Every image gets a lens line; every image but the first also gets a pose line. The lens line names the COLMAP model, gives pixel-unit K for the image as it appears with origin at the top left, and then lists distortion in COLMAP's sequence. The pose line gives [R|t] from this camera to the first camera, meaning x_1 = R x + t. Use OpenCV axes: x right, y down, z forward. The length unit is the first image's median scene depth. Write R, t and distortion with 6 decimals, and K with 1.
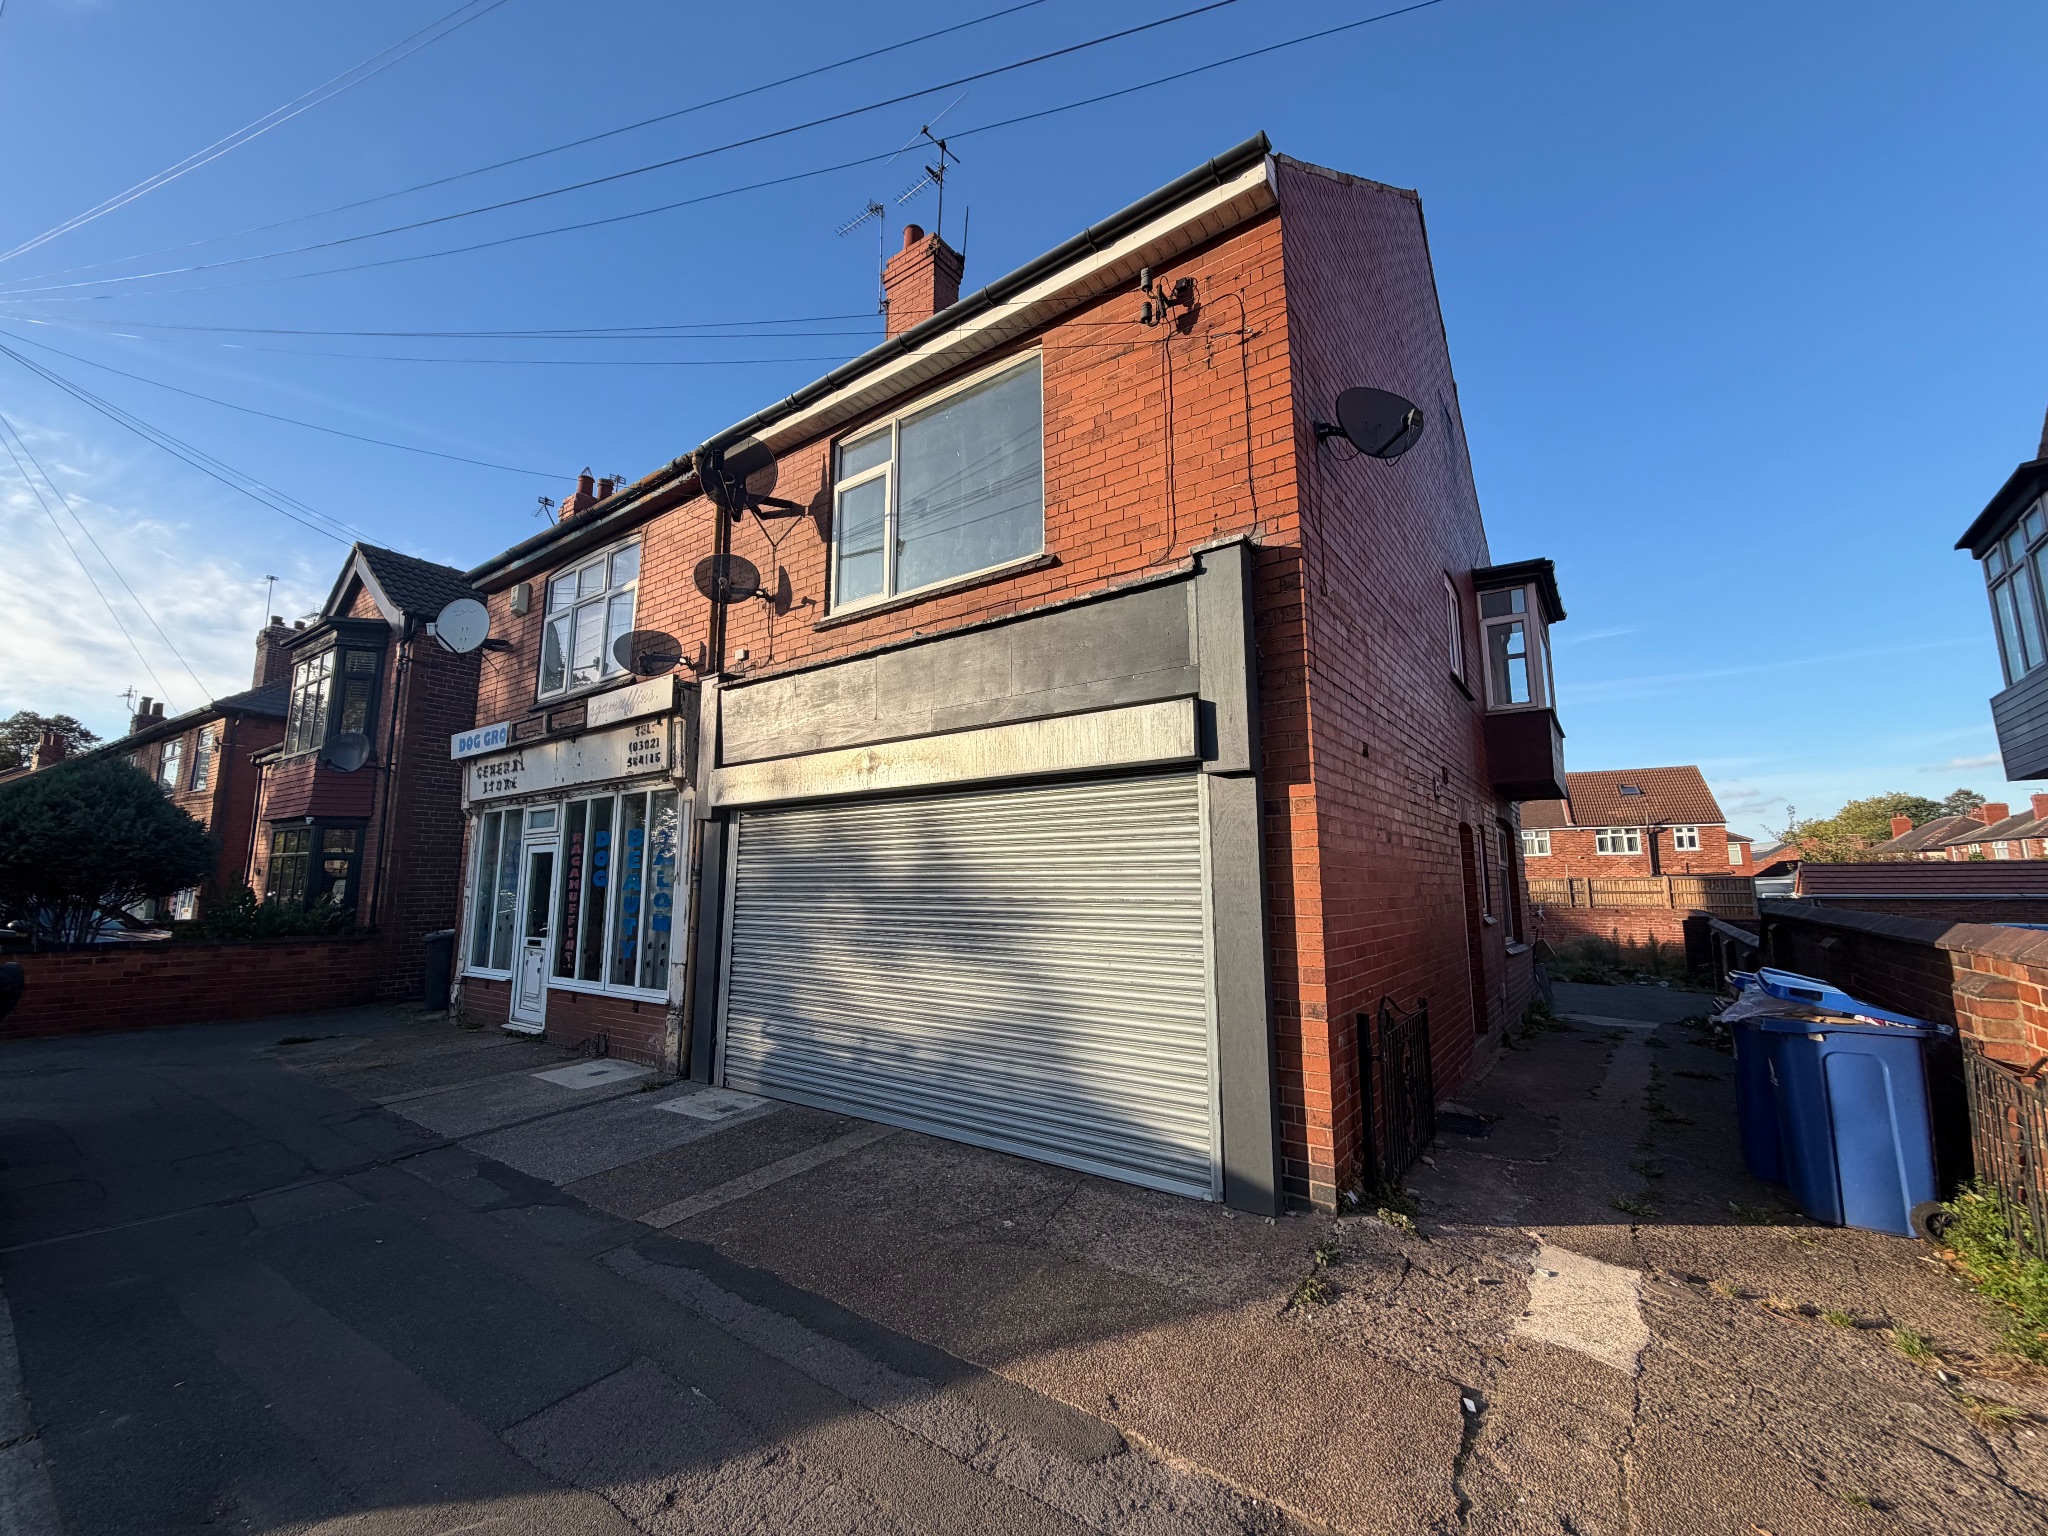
lens RADIAL K [[819.6, 0, 1019.0], [0, 819.6, 768.4], [0, 0, 1]] dist [-0.000243, 0.000852]
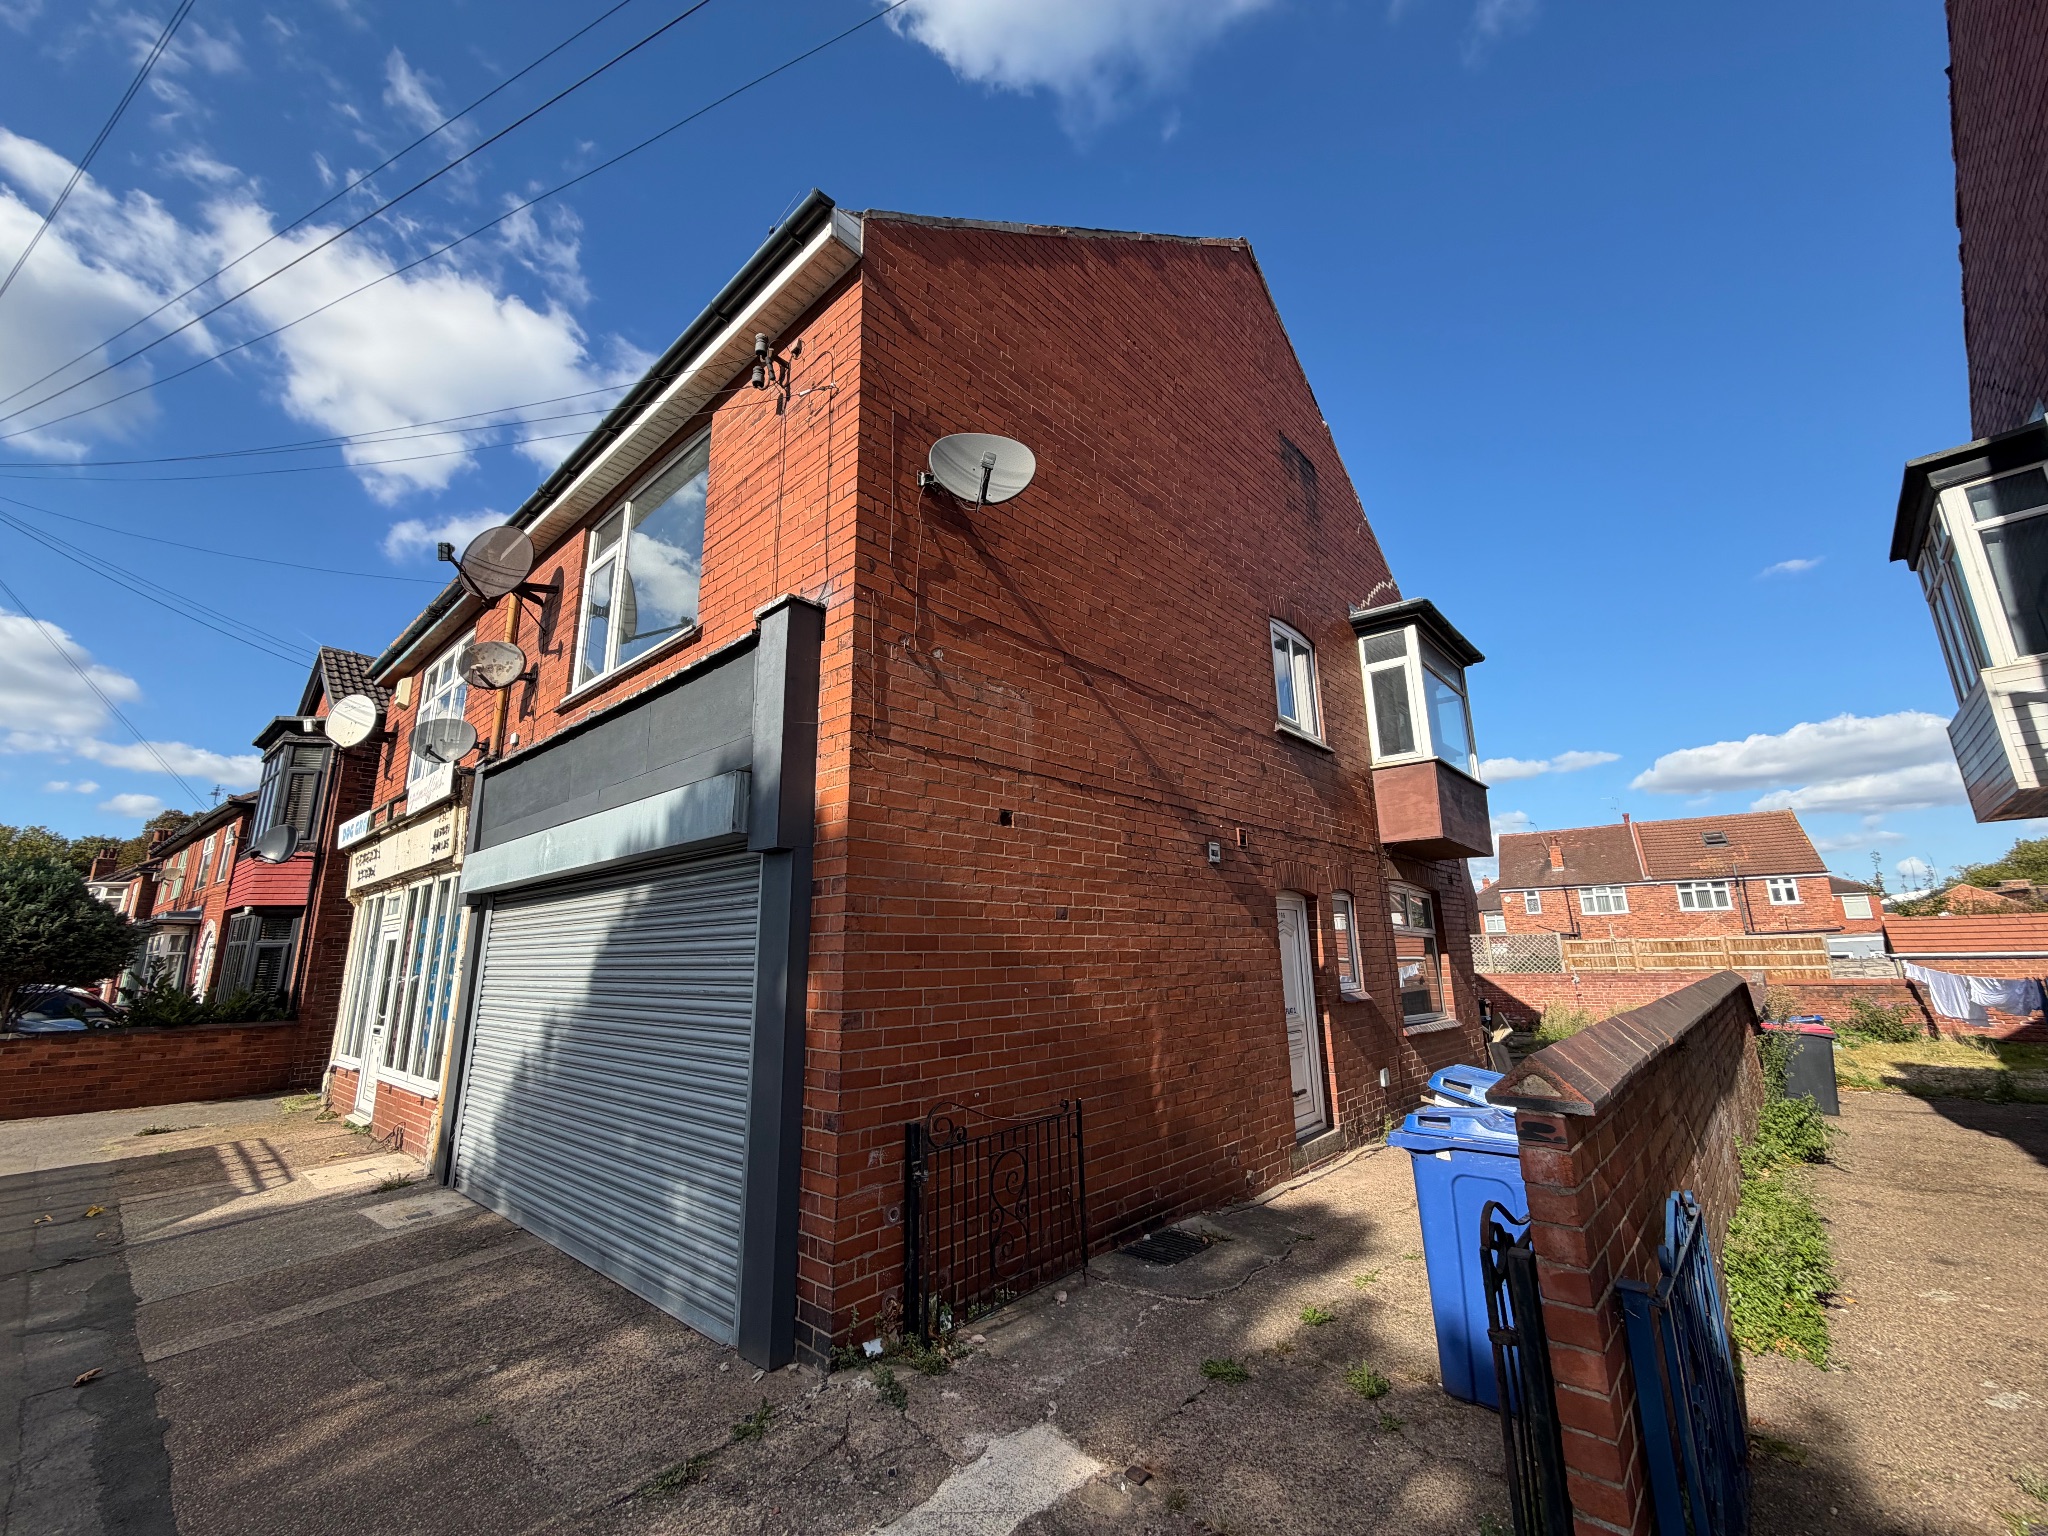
lens RADIAL K [[819.6, 0, 1031.7], [0, 819.6, 766.1], [0, 0, 1]] dist [-0.000243, 0.000852]
pose [[0.994811, -0.038240, -0.094284, 0.388384], [0.030337, 0.996014, -0.083881, -0.002085], [0.097116, 0.080585, 0.992005, 0.069082]]
